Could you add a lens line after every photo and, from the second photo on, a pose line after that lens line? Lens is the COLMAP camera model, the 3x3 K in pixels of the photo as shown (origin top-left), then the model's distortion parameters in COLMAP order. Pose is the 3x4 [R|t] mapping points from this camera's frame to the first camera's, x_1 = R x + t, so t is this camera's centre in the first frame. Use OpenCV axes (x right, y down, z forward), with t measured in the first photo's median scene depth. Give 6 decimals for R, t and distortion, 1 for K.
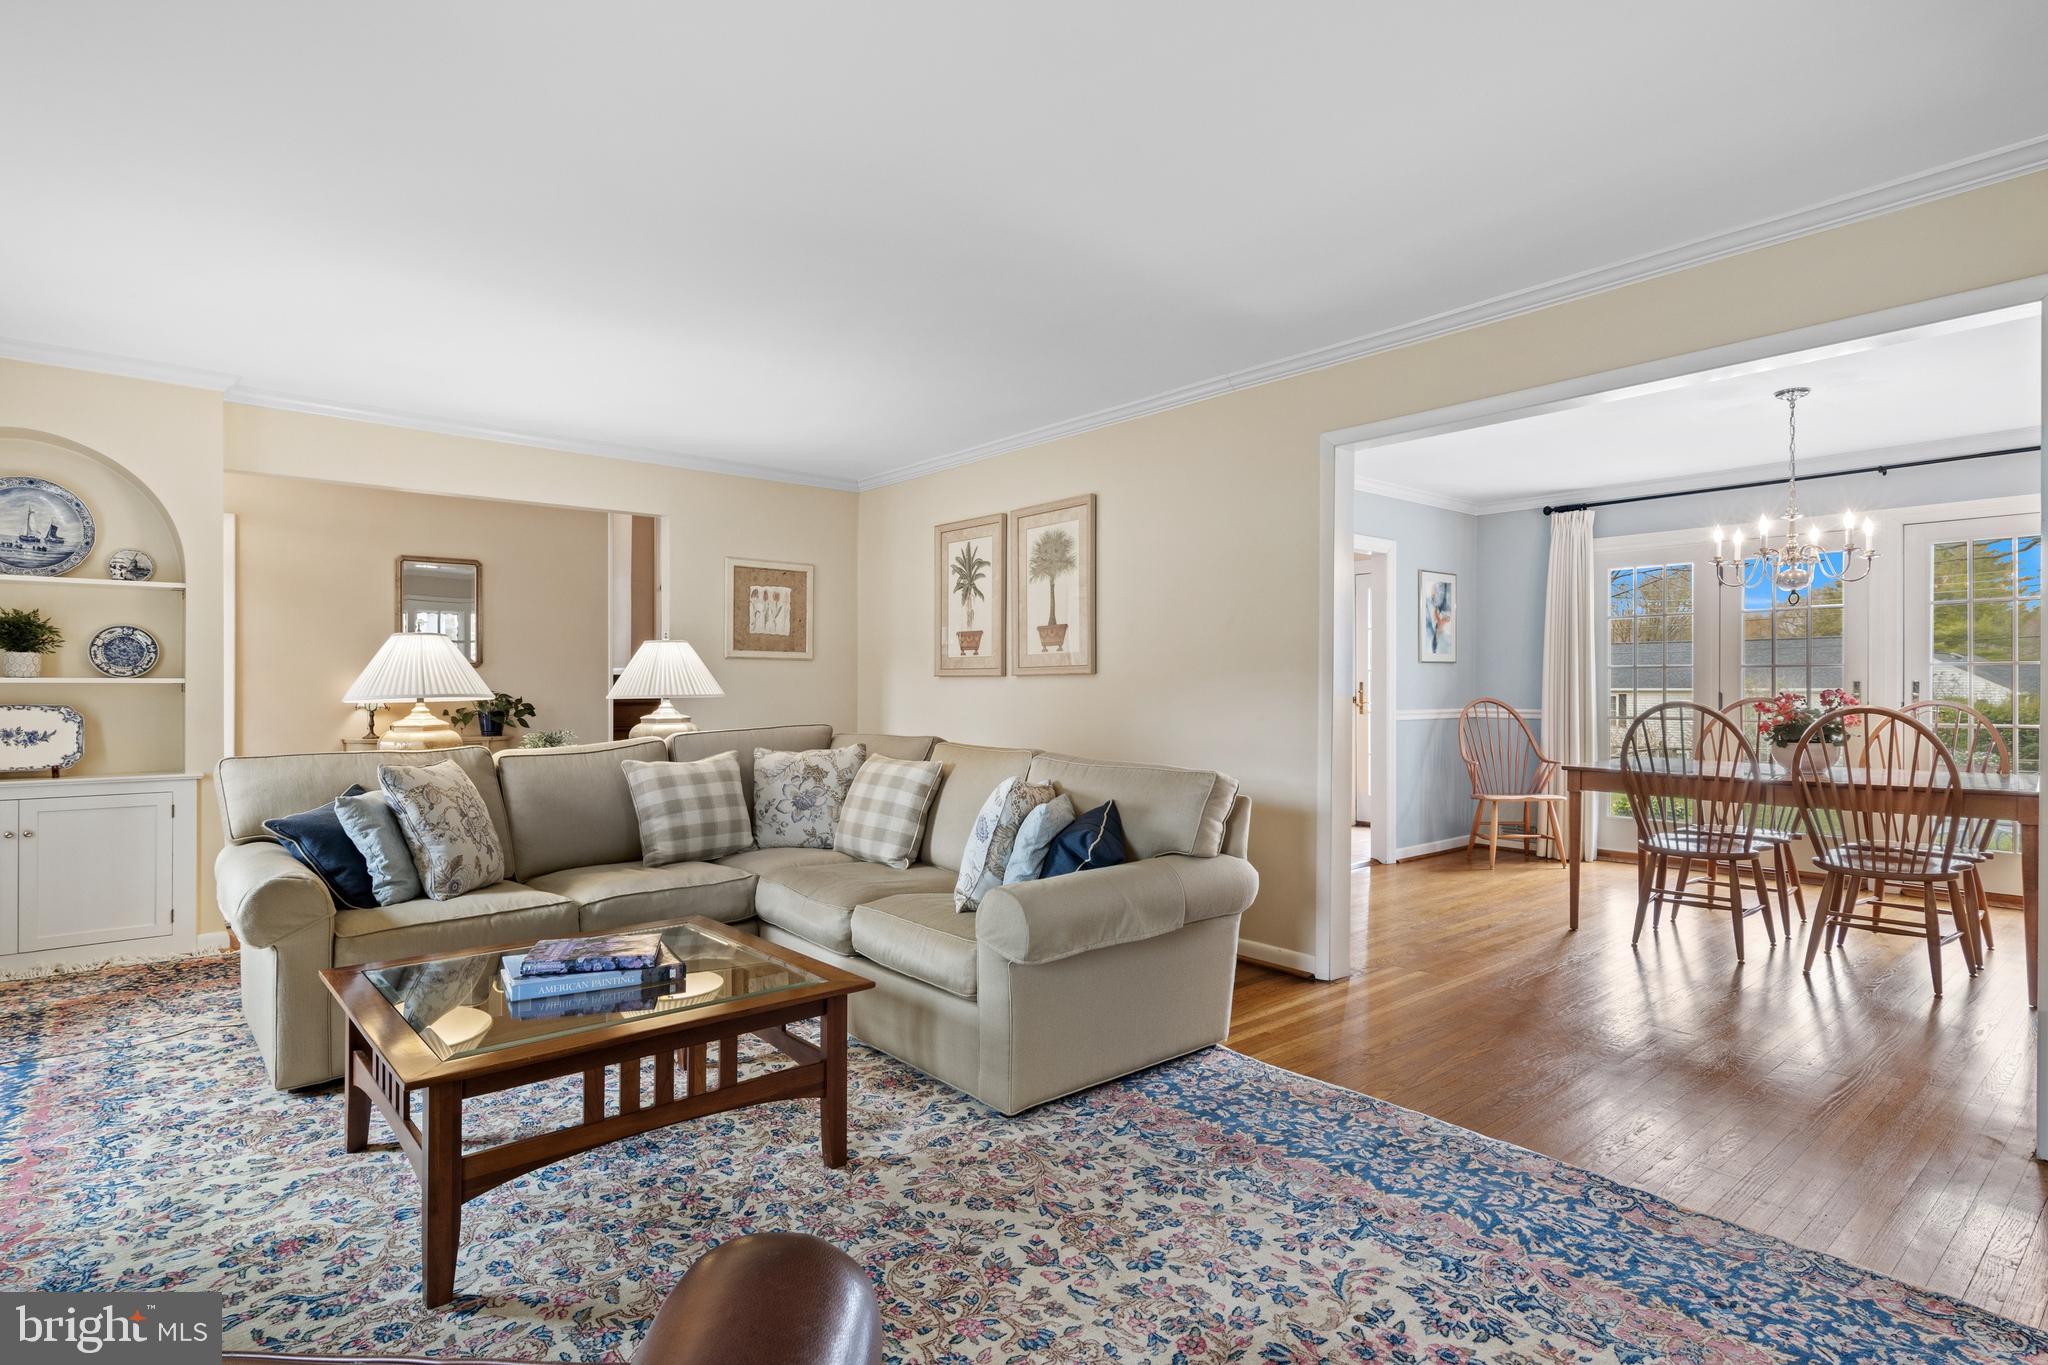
lens RADIAL K [[1040.7, 0, 1019.4], [0, 1040.7, 684.4], [0, 0, 1]] dist [0.000112, 0.001077]
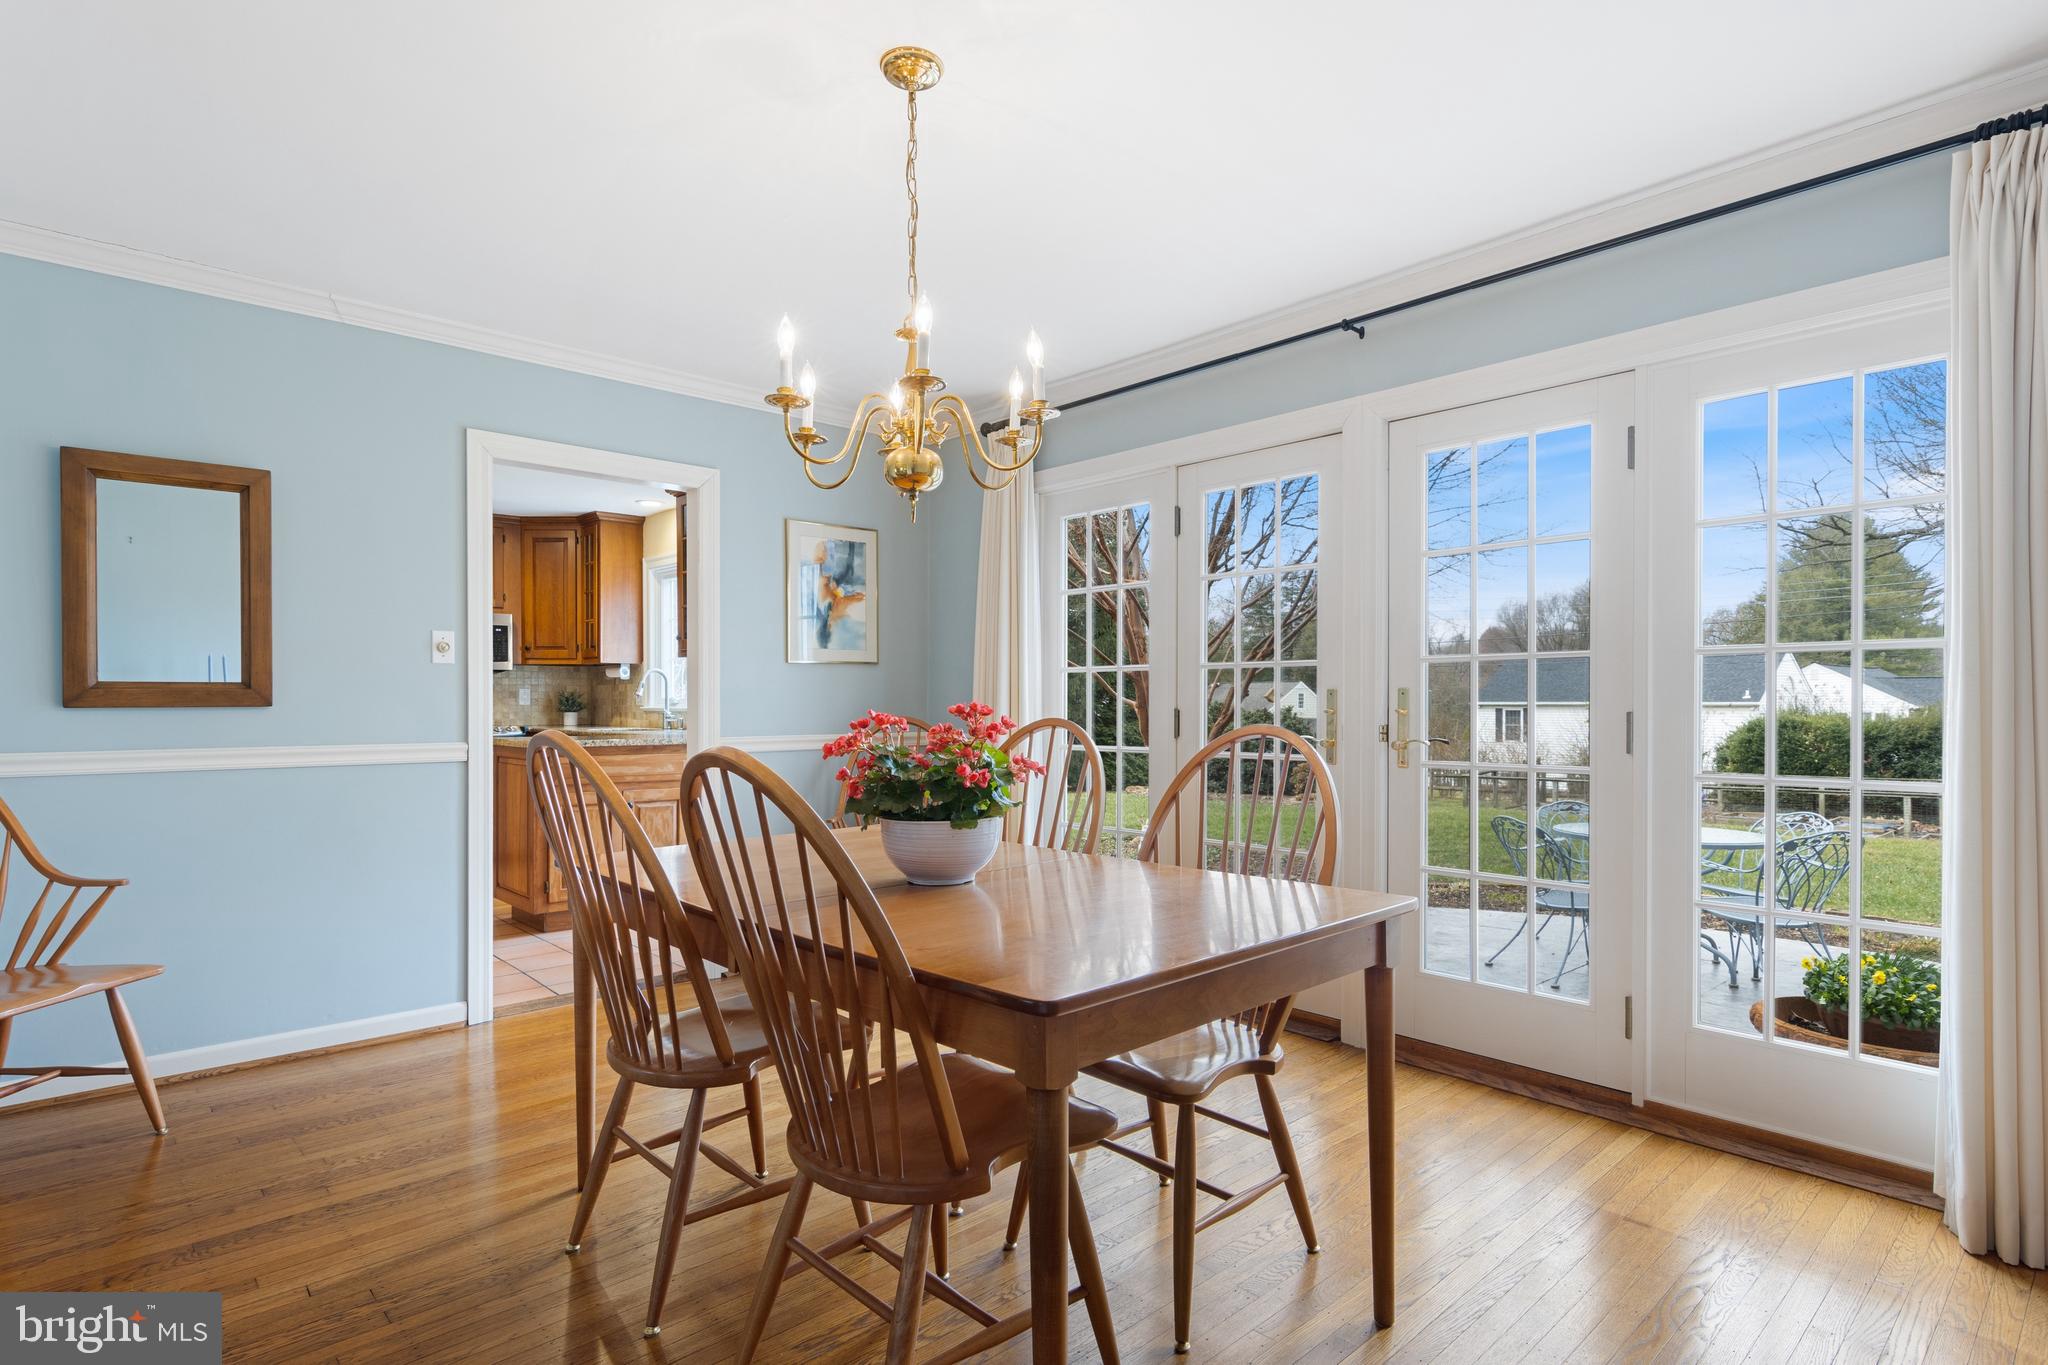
lens RADIAL K [[1040.7, 0, 1030.6], [0, 1040.7, 717.1], [0, 0, 1]] dist [0.000112, 0.001077]
pose [[0.998649, -0.002006, 0.051934, 0.512772], [0.001206, 0.999880, 0.015428, 0.003283], [-0.051958, -0.015344, 0.998531, 0.353385]]
